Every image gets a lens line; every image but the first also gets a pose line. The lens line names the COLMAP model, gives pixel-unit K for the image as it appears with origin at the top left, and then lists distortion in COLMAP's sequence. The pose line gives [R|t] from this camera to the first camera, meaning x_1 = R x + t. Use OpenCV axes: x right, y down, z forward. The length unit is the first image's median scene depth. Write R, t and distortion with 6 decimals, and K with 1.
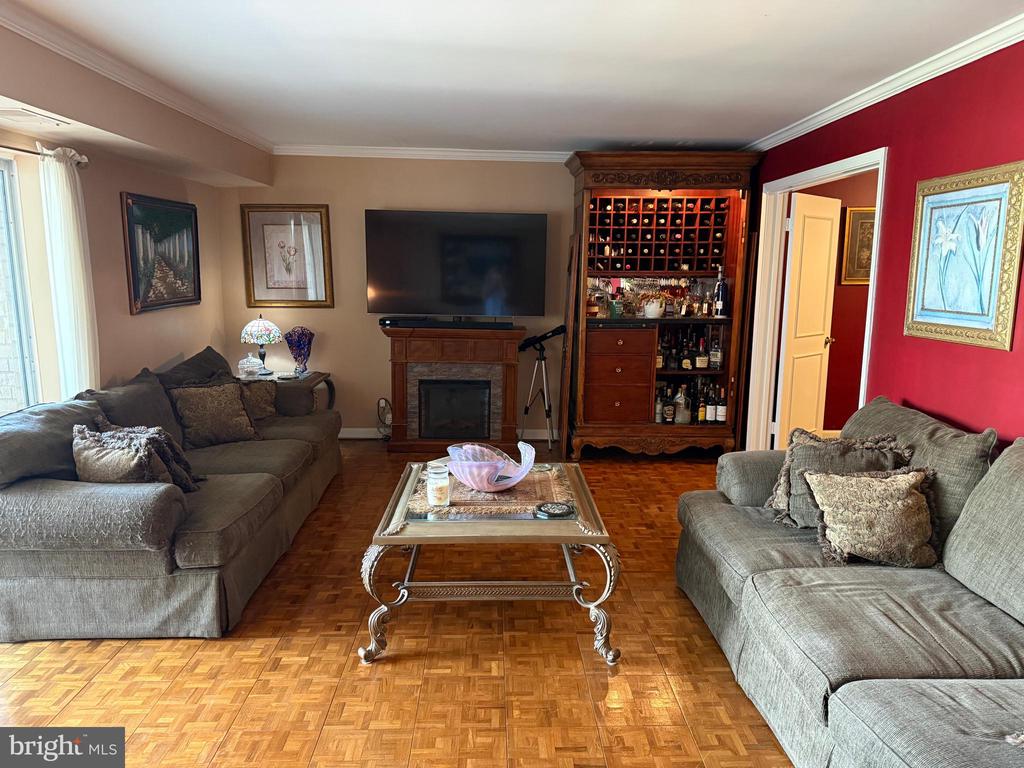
lens RADIAL K [[715.1, 0, 510.9], [0, 715.1, 387.1], [0, 0, 1]] dist [0.078268, -0.095351]
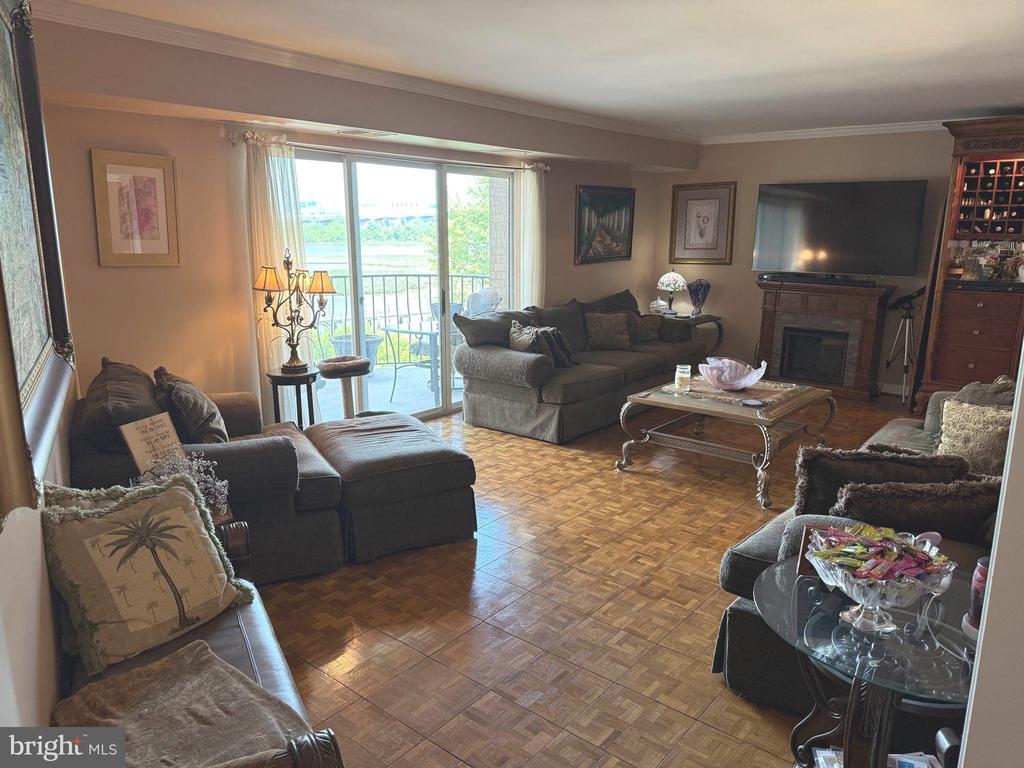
lens RADIAL K [[715.1, 0, 510.9], [0, 715.1, 387.1], [0, 0, 1]] dist [0.078268, -0.095351]
pose [[0.751671, 0.136938, -0.645165, 0.364214], [-0.106897, 0.990569, 0.085707, 0.039826], [0.650817, 0.004543, 0.759221, -0.237930]]
